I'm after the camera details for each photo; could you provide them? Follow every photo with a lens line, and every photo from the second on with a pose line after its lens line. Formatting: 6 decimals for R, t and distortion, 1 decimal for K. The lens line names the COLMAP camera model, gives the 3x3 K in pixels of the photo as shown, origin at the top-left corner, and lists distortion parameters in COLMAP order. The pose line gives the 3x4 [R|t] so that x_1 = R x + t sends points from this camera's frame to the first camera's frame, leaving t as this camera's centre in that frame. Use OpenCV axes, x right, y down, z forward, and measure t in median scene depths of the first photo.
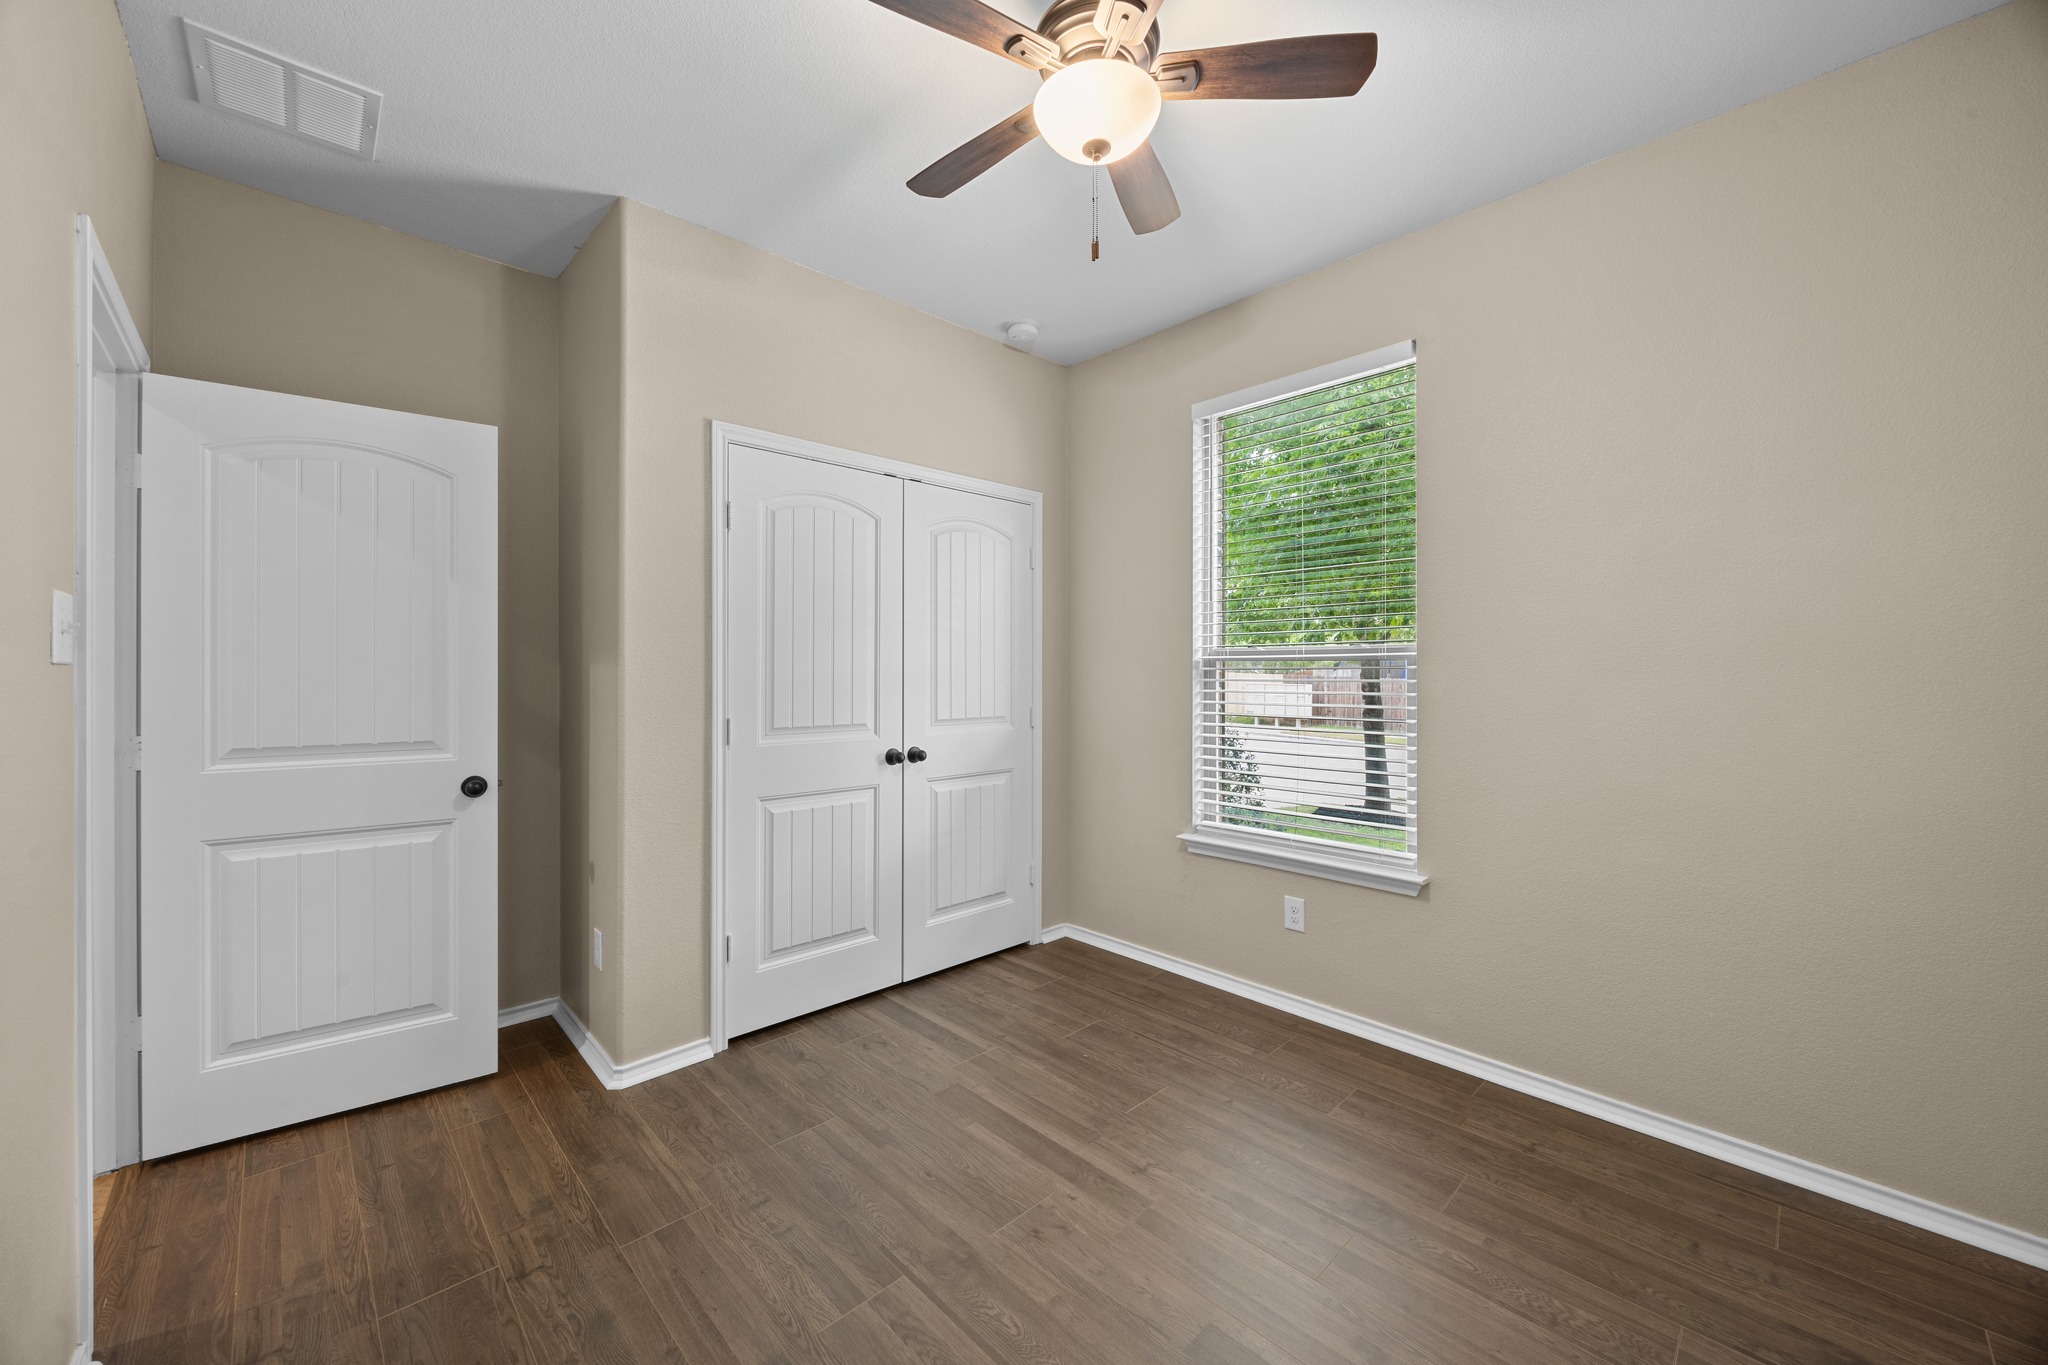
lens RADIAL K [[773.1, 0, 1016.5], [0, 773.1, 679.8], [0, 0, 1]] dist [-0.002861, 0.000118]
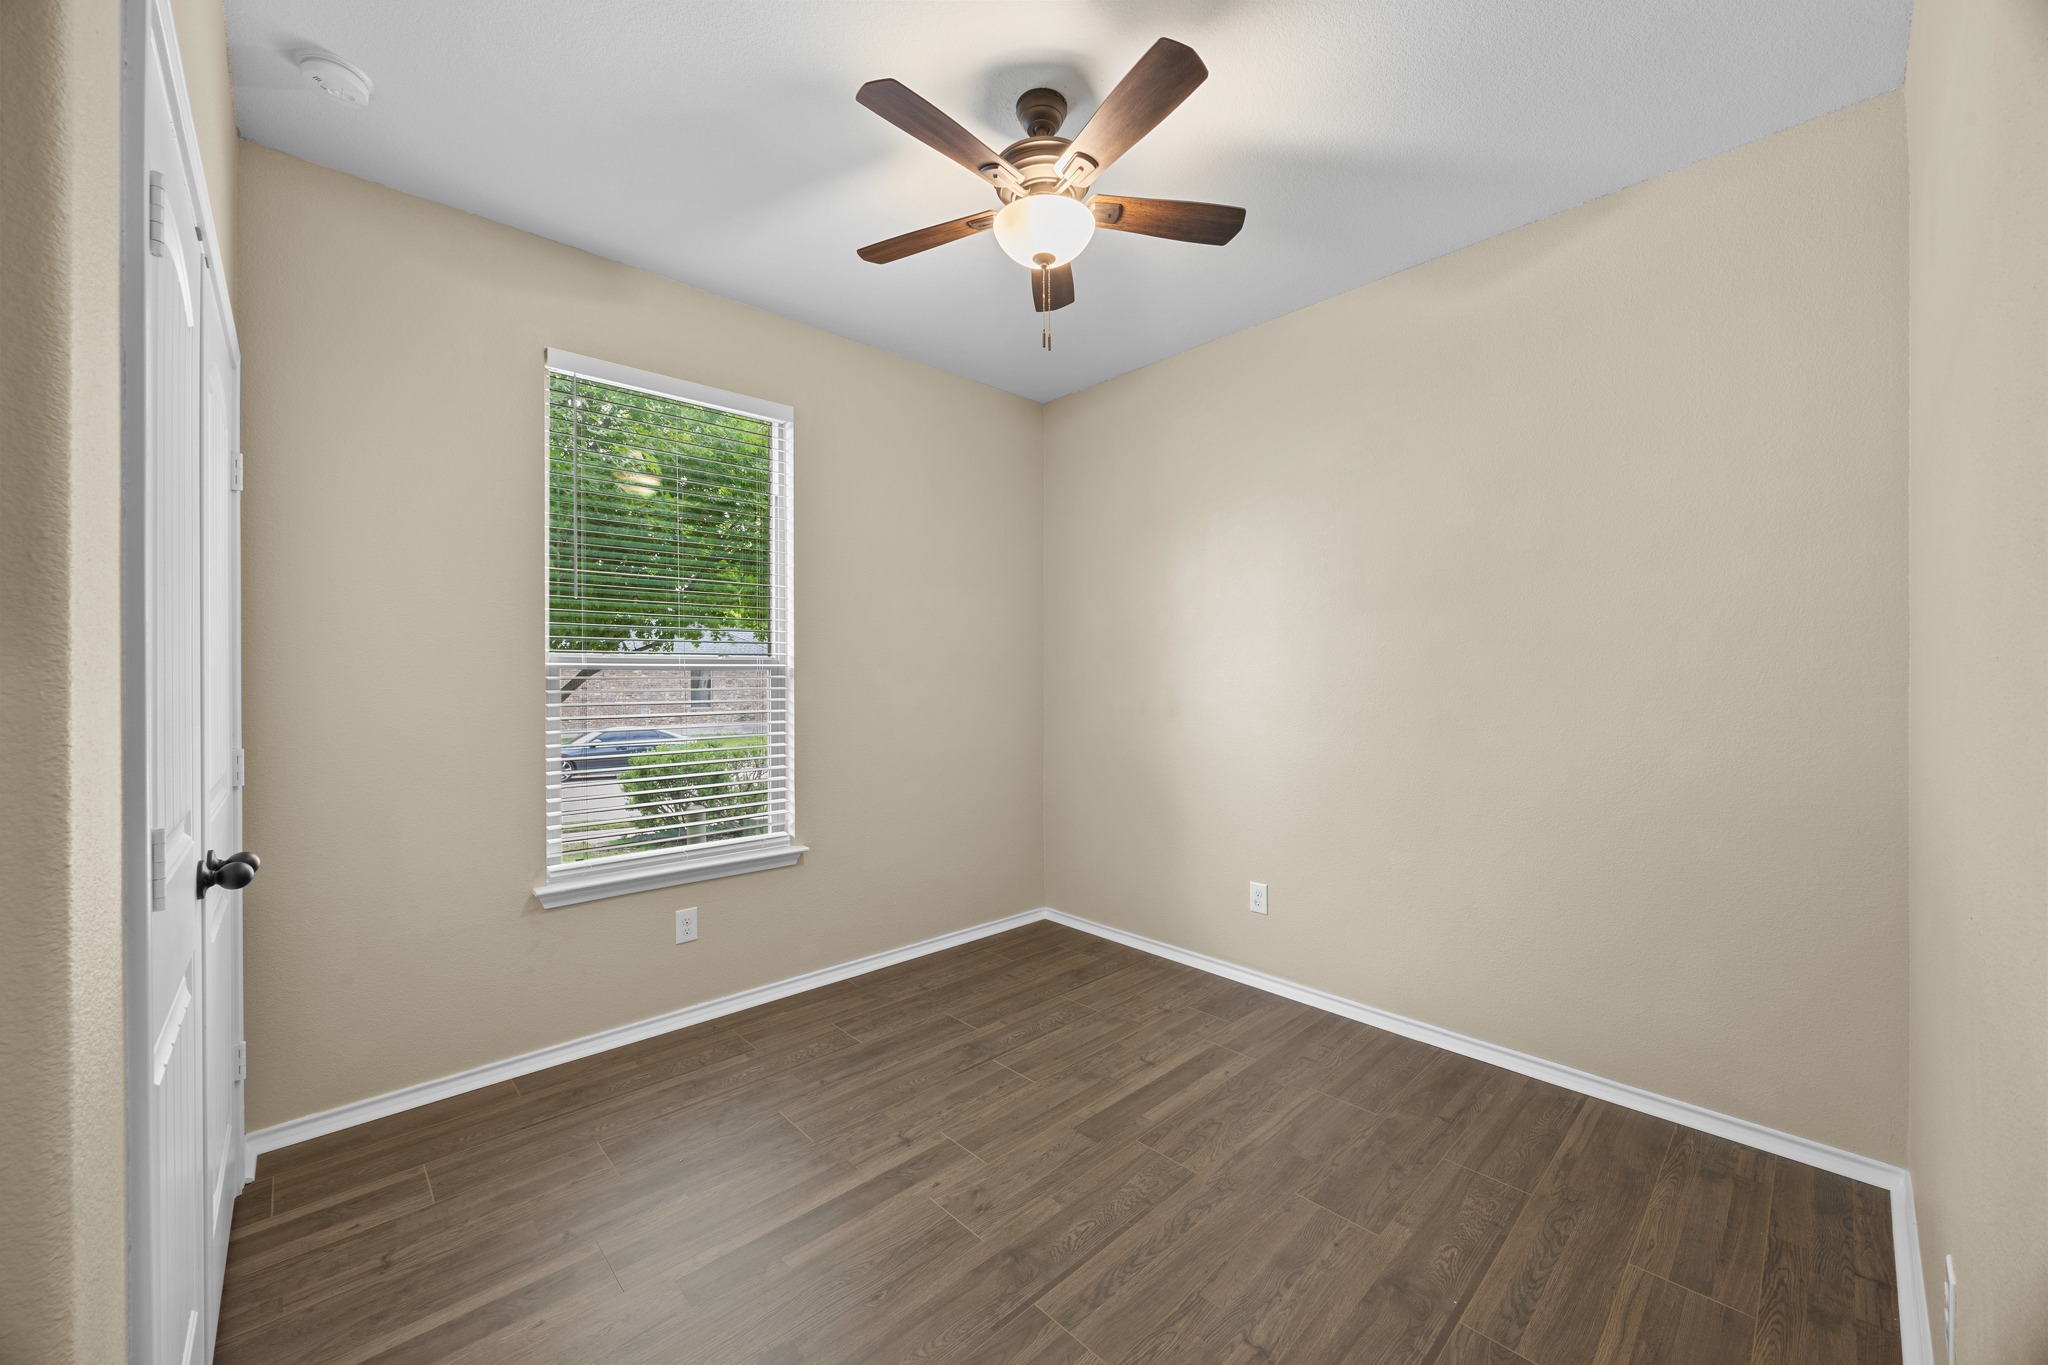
lens RADIAL K [[773.1, 0, 1016.5], [0, 773.1, 679.8], [0, 0, 1]] dist [-0.002861, 0.000118]
pose [[0.003060, -0.000046, 0.999995, -0.870692], [0.011489, 0.999934, 0.000011, -0.009014], [-0.999929, 0.011489, 0.003060, 0.789964]]
